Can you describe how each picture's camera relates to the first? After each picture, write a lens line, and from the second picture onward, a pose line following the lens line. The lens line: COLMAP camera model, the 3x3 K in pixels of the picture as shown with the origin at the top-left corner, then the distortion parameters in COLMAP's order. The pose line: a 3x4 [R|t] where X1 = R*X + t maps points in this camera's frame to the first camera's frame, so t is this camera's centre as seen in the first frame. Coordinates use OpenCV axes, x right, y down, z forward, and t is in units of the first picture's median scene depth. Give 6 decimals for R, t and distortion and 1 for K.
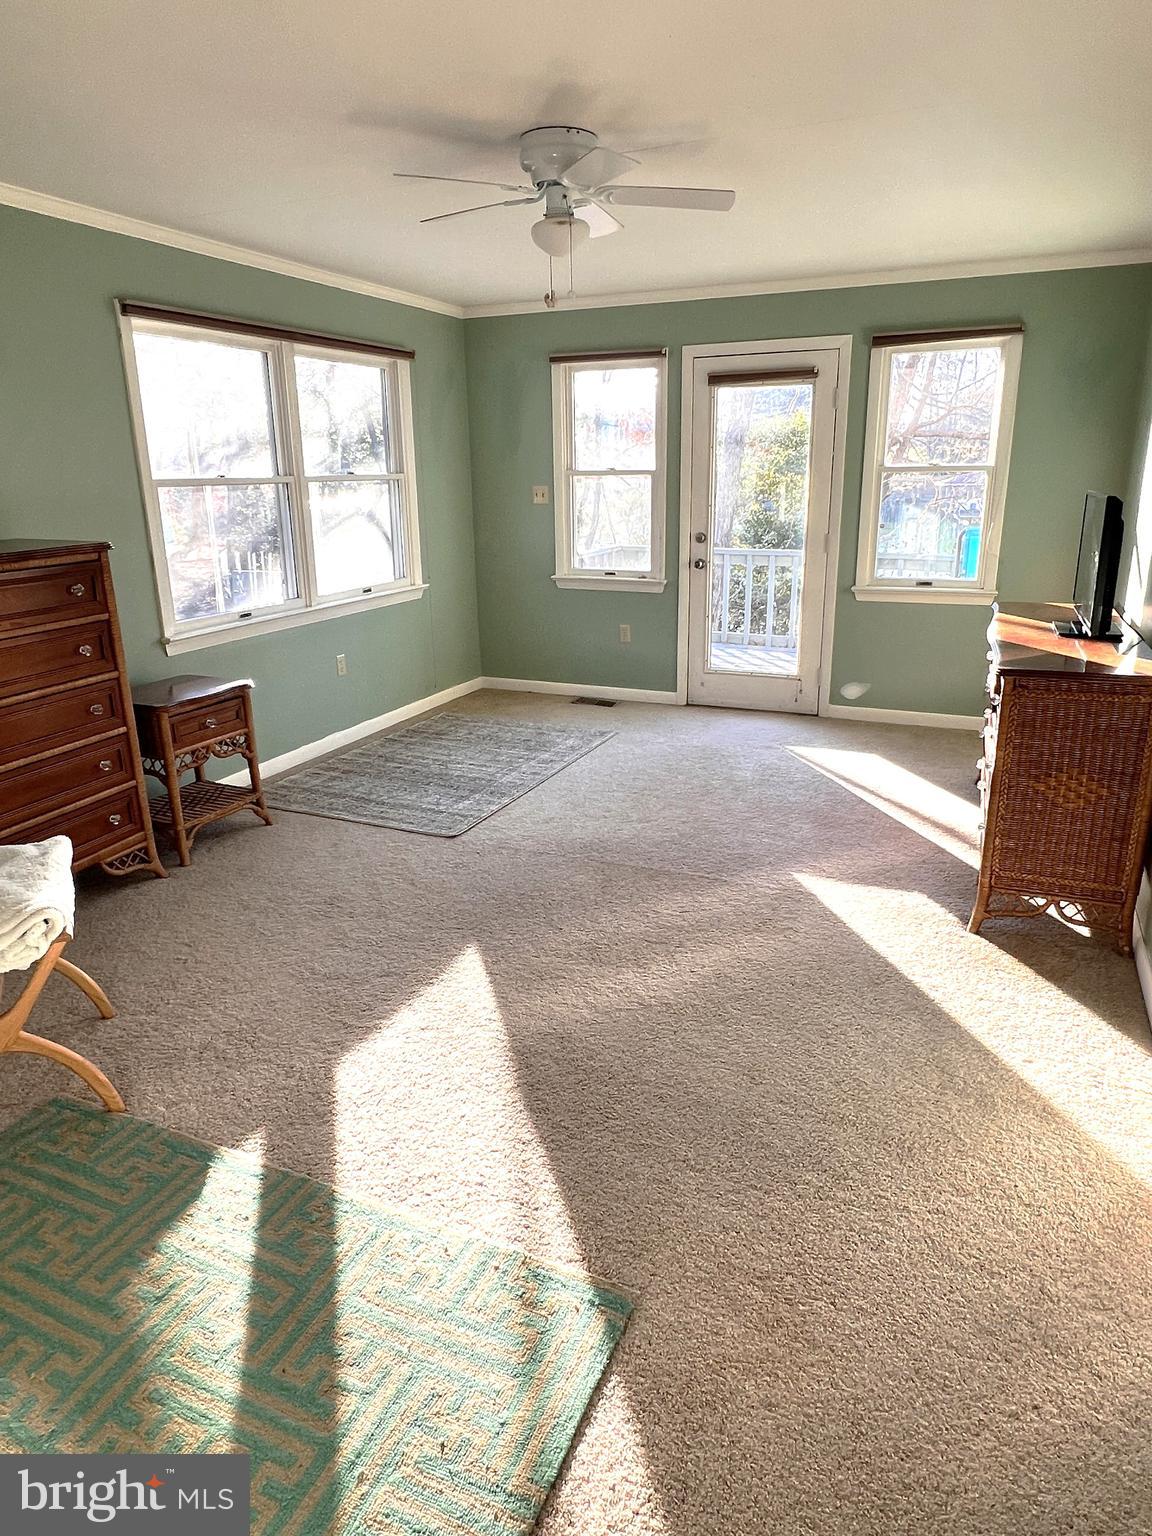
lens RADIAL K [[978.6, 0, 578.6], [0, 978.6, 771.3], [0, 0, 1]] dist [0.001714, 0.000181]
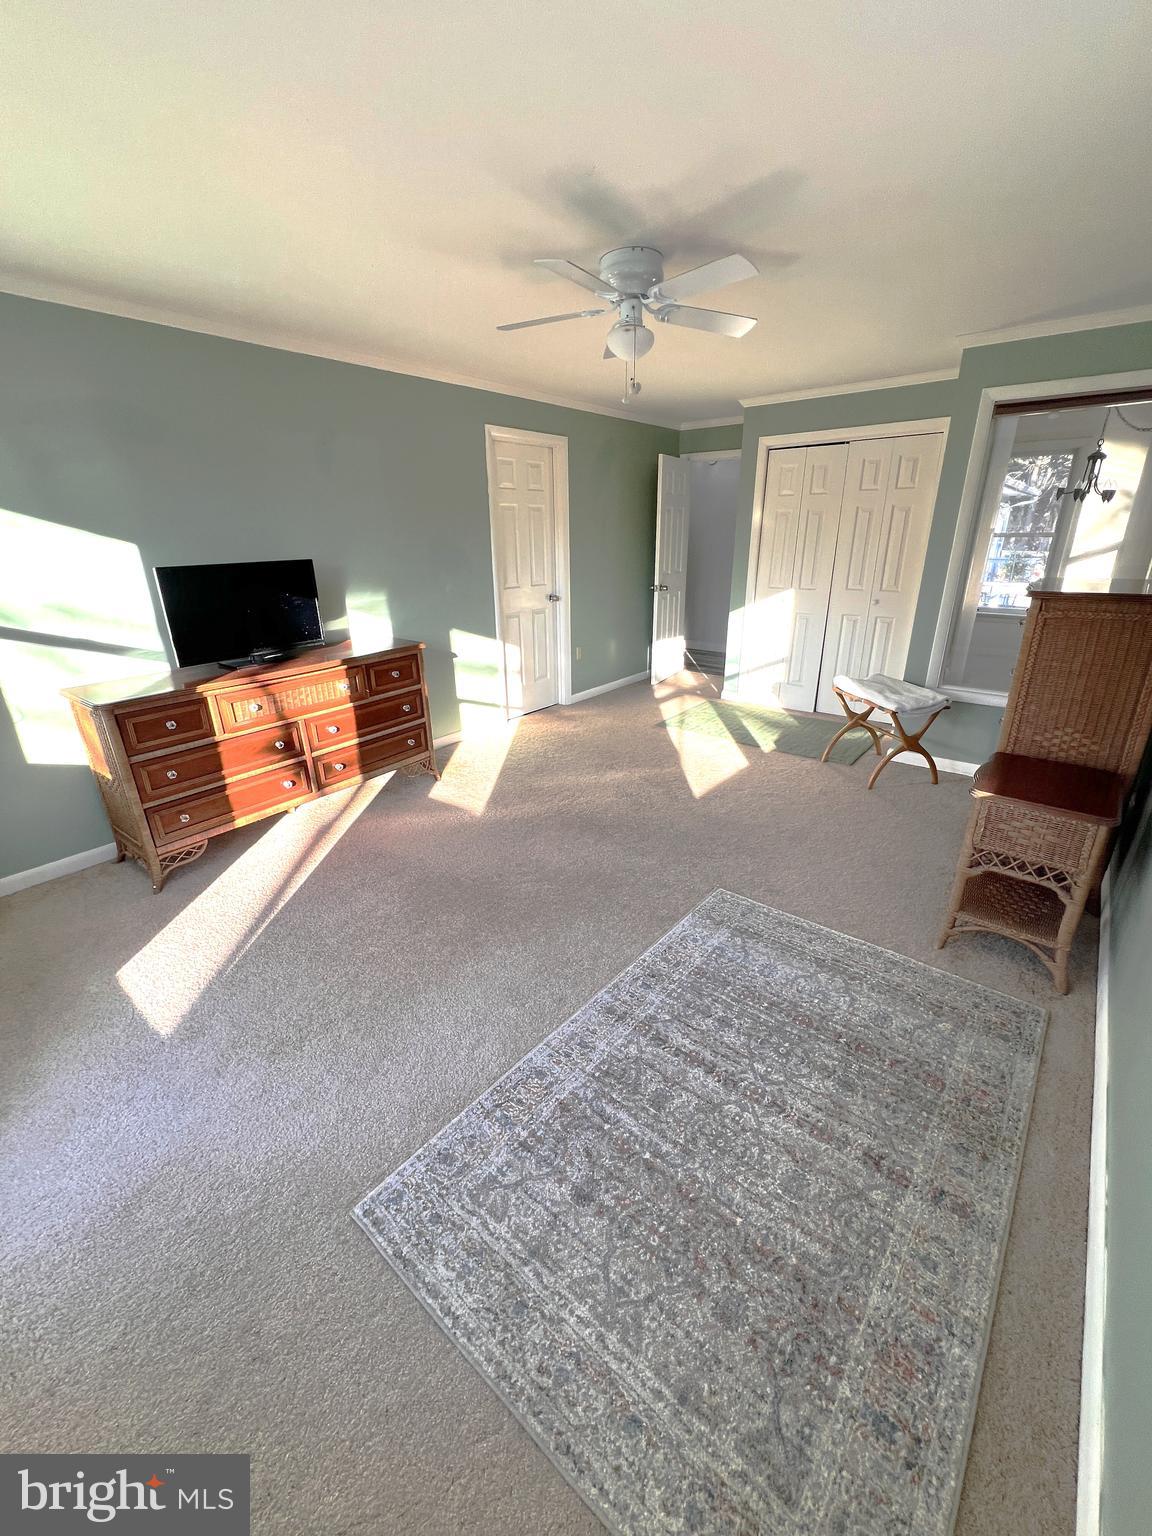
lens RADIAL K [[620.6, 0, 580.1], [0, 620.6, 762.4], [0, 0, 1]] dist [0.000309, -0.000001]
pose [[-0.965139, -0.069343, 0.252385, -0.271378], [0.101562, 0.789496, 0.605294, -0.880307], [-0.241230, 0.609826, -0.754931, 2.767199]]
